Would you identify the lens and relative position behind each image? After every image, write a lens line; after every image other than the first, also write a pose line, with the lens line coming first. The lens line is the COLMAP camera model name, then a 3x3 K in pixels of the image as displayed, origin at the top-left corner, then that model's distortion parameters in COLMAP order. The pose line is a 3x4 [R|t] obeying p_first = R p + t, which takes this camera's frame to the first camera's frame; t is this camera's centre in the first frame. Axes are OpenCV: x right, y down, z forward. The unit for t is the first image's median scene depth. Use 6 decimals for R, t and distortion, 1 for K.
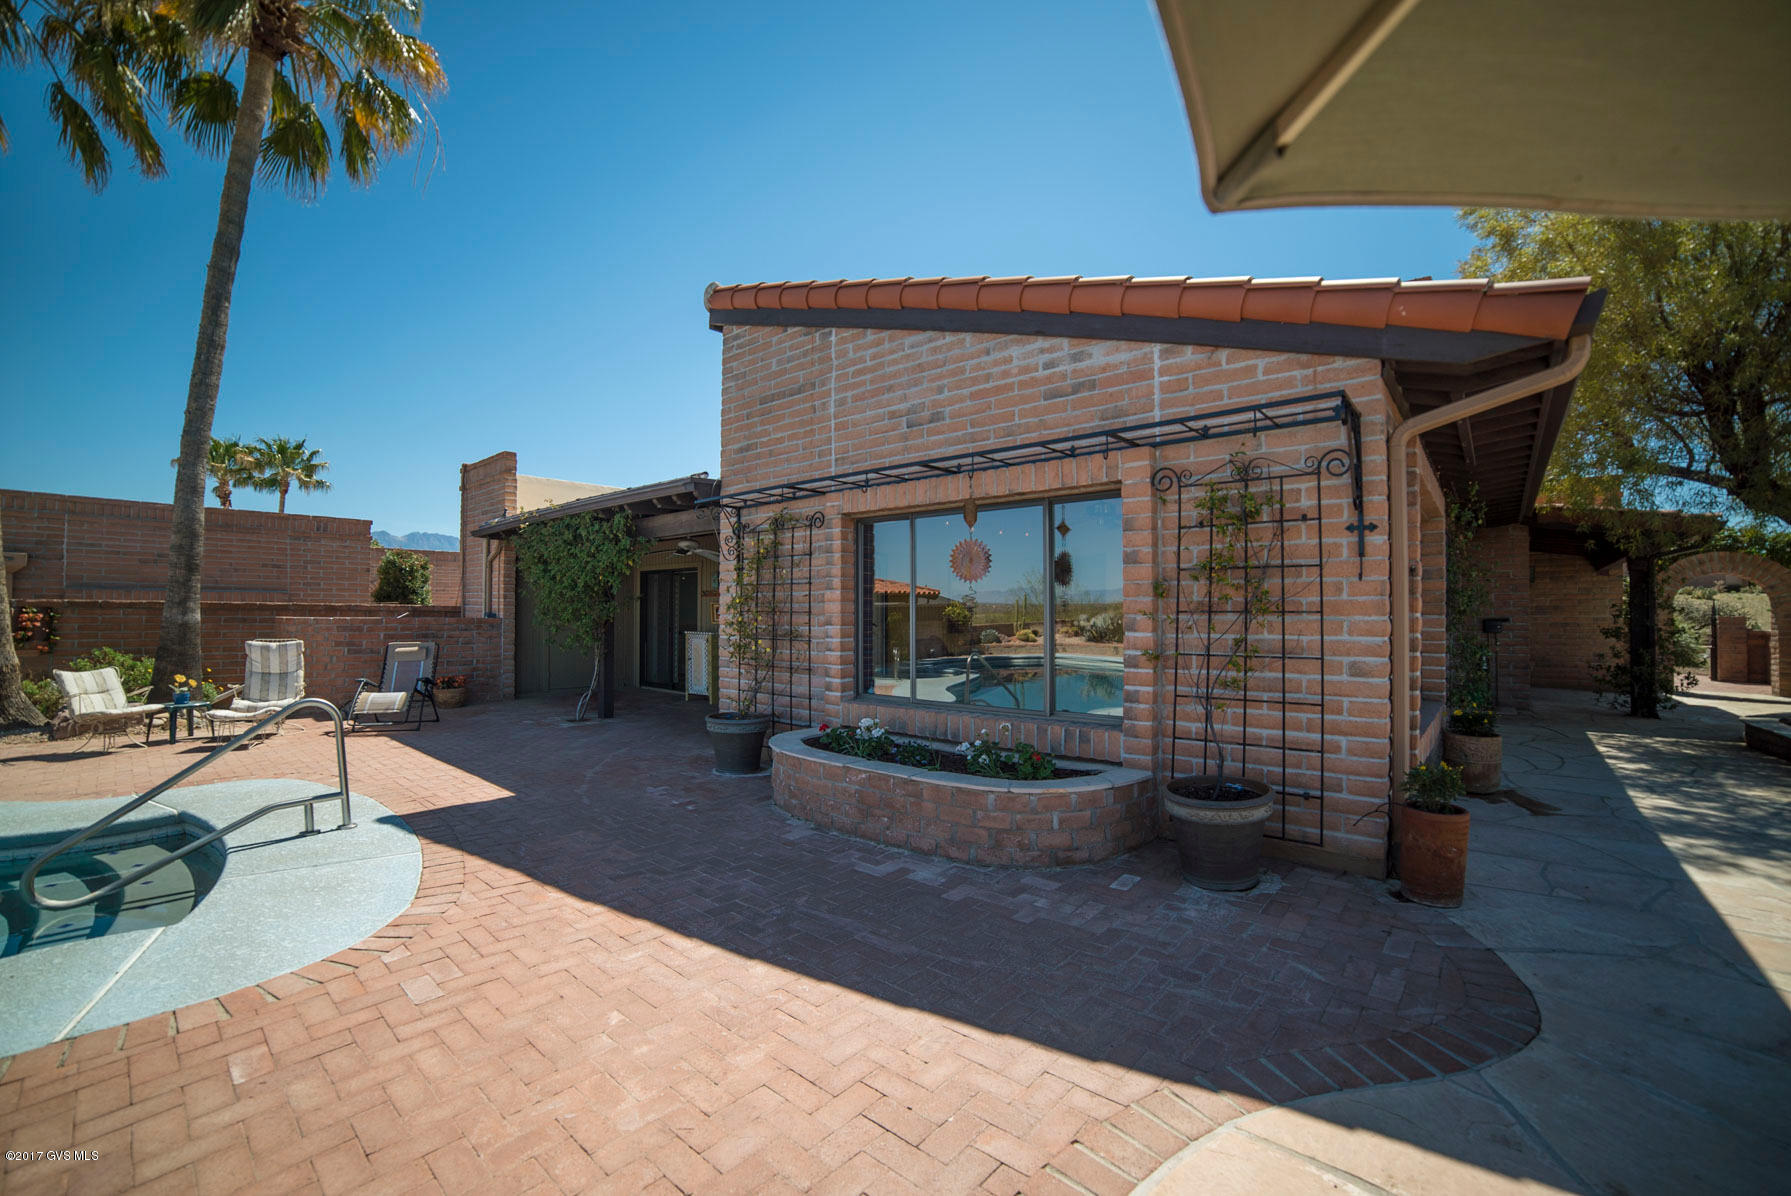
lens RADIAL K [[747.8, 0, 895.5], [0, 747.8, 598.0], [0, 0, 1]] dist [-0.103739, 0.038596]
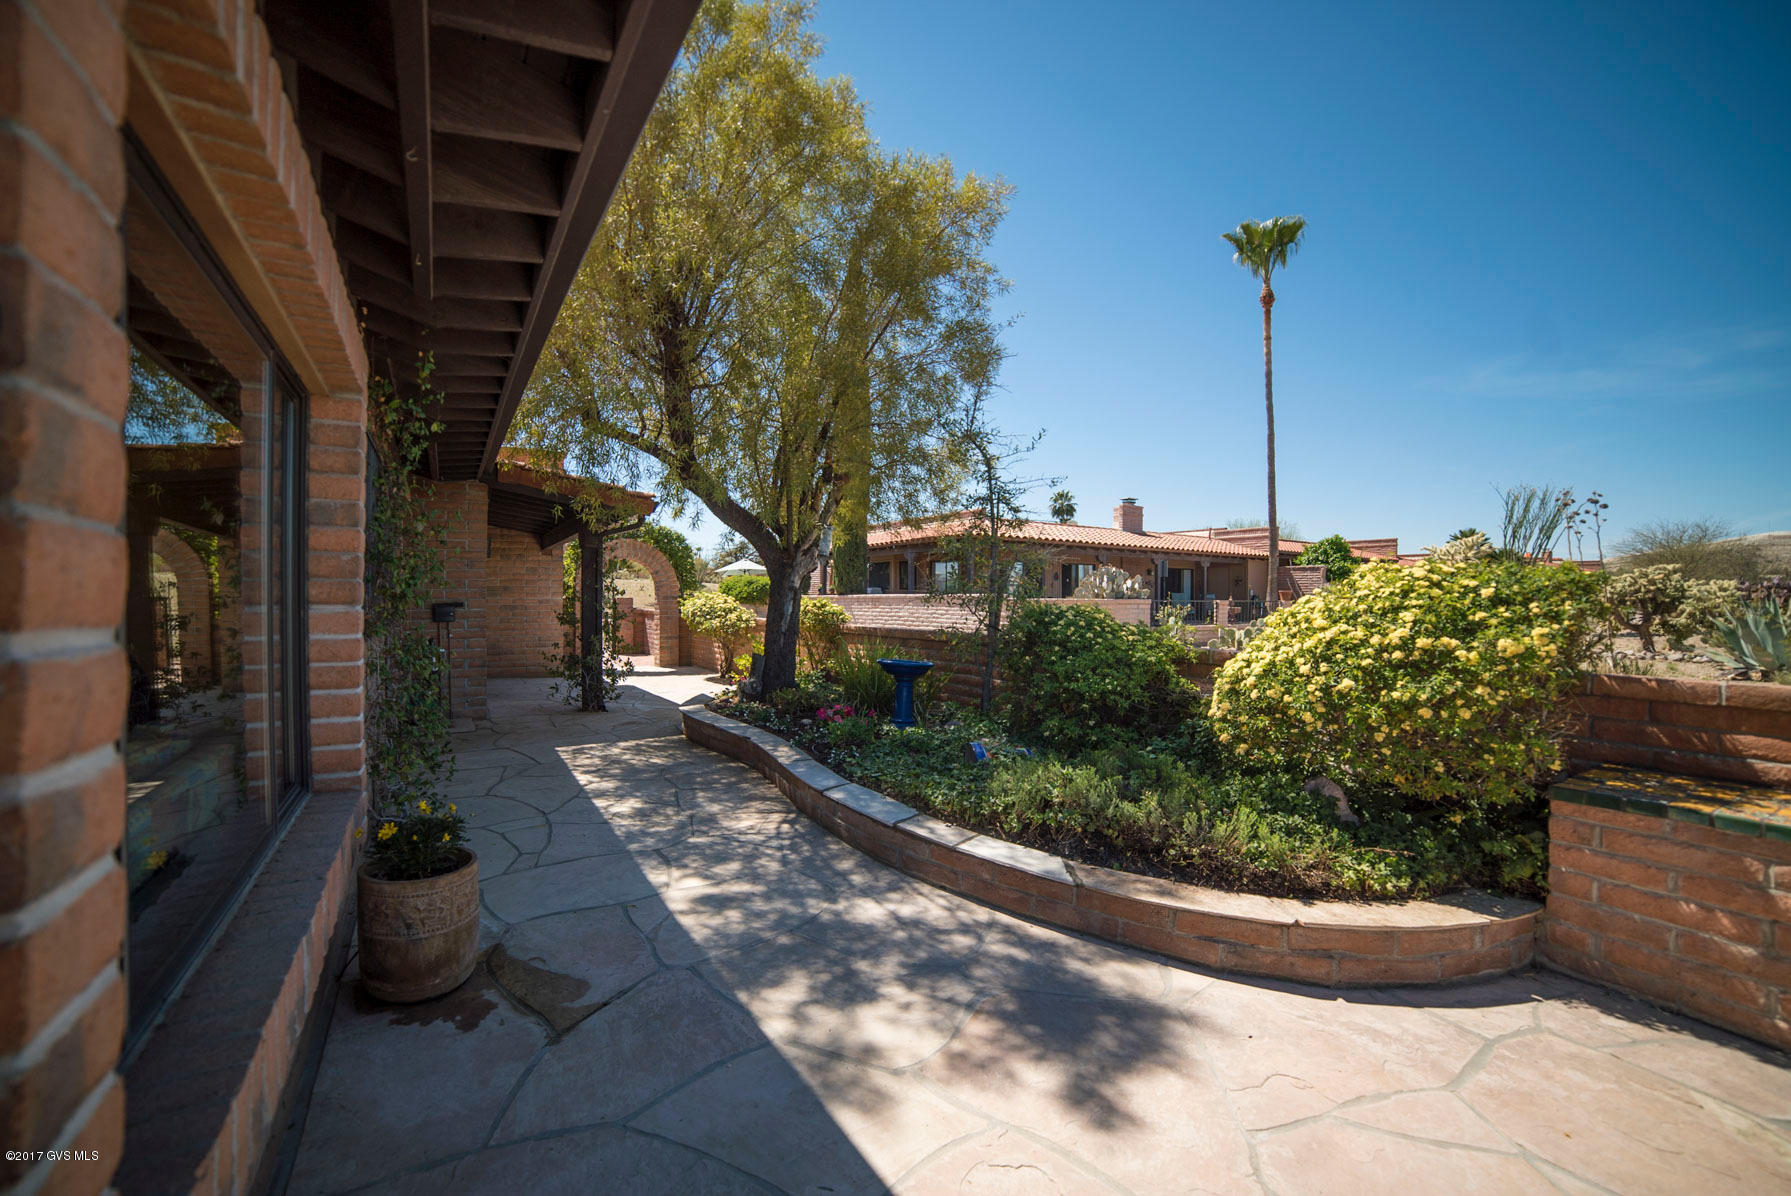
lens RADIAL K [[747.8, 0, 895.5], [0, 747.8, 598.0], [0, 0, 1]] dist [-0.103739, 0.038596]
pose [[0.298731, -0.006297, 0.954316, 0.264771], [-0.021939, 0.999669, 0.013464, 0.003084], [-0.954085, -0.024959, 0.298494, 0.324299]]
